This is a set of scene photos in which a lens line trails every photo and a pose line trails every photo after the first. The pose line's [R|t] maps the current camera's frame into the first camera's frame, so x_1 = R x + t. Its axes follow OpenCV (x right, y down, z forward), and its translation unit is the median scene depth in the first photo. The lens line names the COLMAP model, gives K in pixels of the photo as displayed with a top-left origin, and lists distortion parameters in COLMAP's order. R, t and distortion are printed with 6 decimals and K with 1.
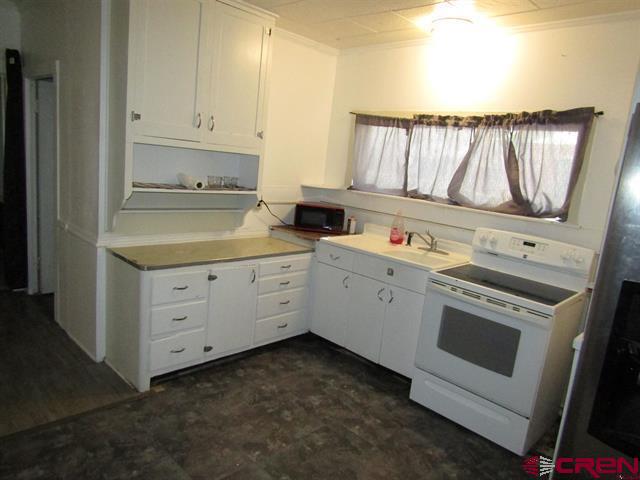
lens RADIAL K [[452.9, 0, 321.5], [0, 452.9, 240.2], [0, 0, 1]] dist [-0.004405, -0.002102]
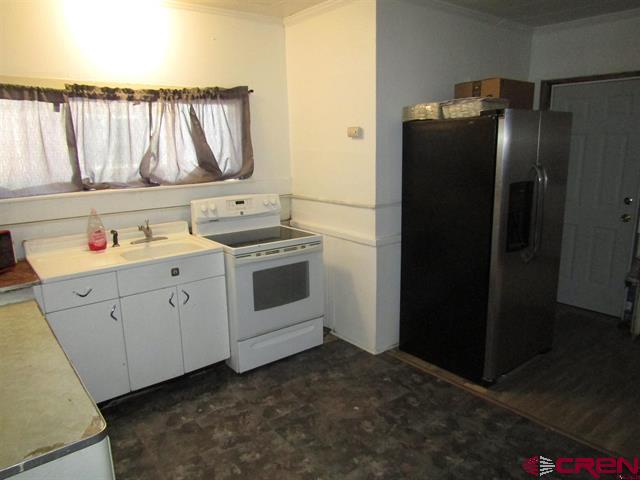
lens RADIAL K [[452.9, 0, 321.5], [0, 452.9, 239.8], [0, 0, 1]] dist [-0.004405, -0.002102]
pose [[0.124118, -0.312708, 0.941705, -0.635600], [0.207047, 0.936315, 0.283629, -0.183334], [-0.970426, 0.159774, 0.180959, 0.560353]]
